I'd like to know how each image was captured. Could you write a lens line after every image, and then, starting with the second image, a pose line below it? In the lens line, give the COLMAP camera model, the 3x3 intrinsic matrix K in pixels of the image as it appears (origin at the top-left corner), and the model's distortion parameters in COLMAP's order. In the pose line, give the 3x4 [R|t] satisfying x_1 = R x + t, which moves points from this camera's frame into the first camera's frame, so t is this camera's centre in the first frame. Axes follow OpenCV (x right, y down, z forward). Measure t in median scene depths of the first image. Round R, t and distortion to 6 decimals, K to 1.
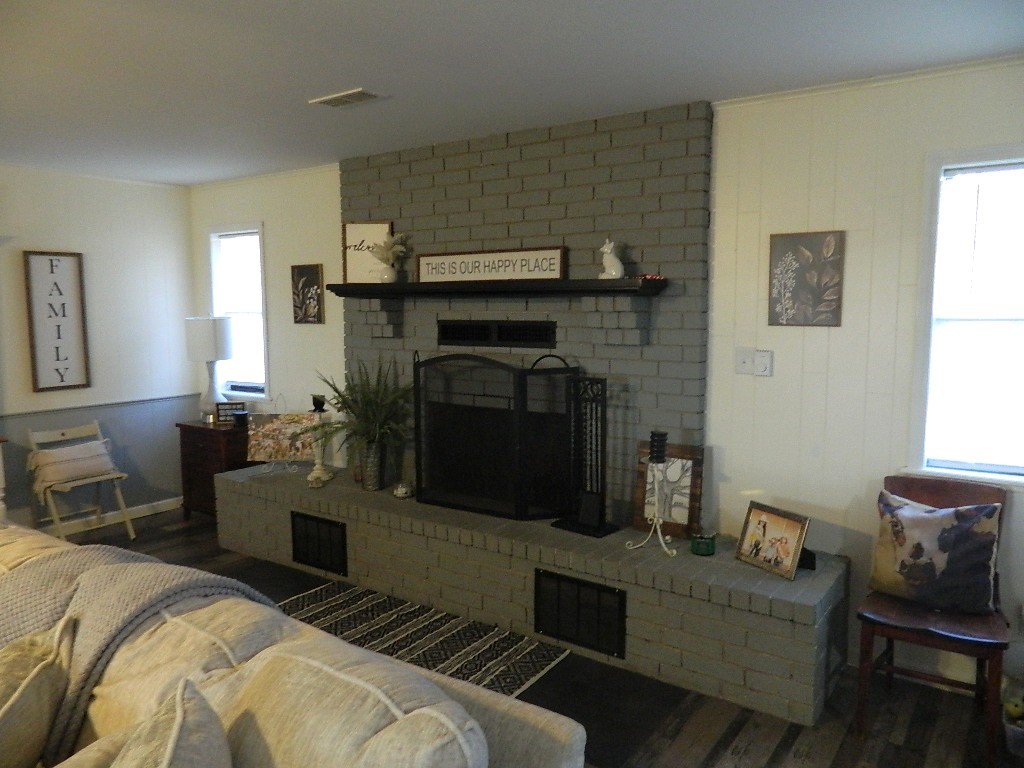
lens RADIAL K [[757.0, 0, 512.0], [0, 757.0, 388.3], [0, 0, 1]] dist [0.003985, -0.007070]
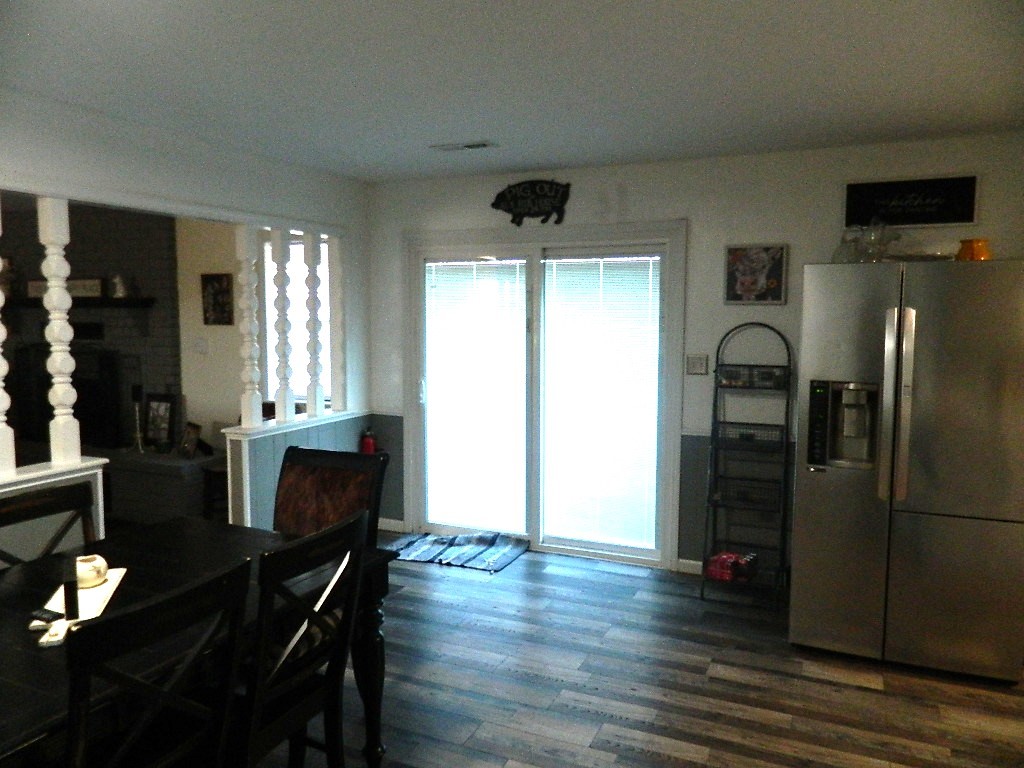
lens RADIAL K [[757.0, 0, 505.9], [0, 757.0, 382.0], [0, 0, 1]] dist [0.003985, -0.007070]
pose [[0.987688, -0.011906, 0.155984, 0.726288], [0.014169, 0.999810, -0.013398, 0.081910], [-0.155795, 0.015443, 0.987669, -0.832428]]
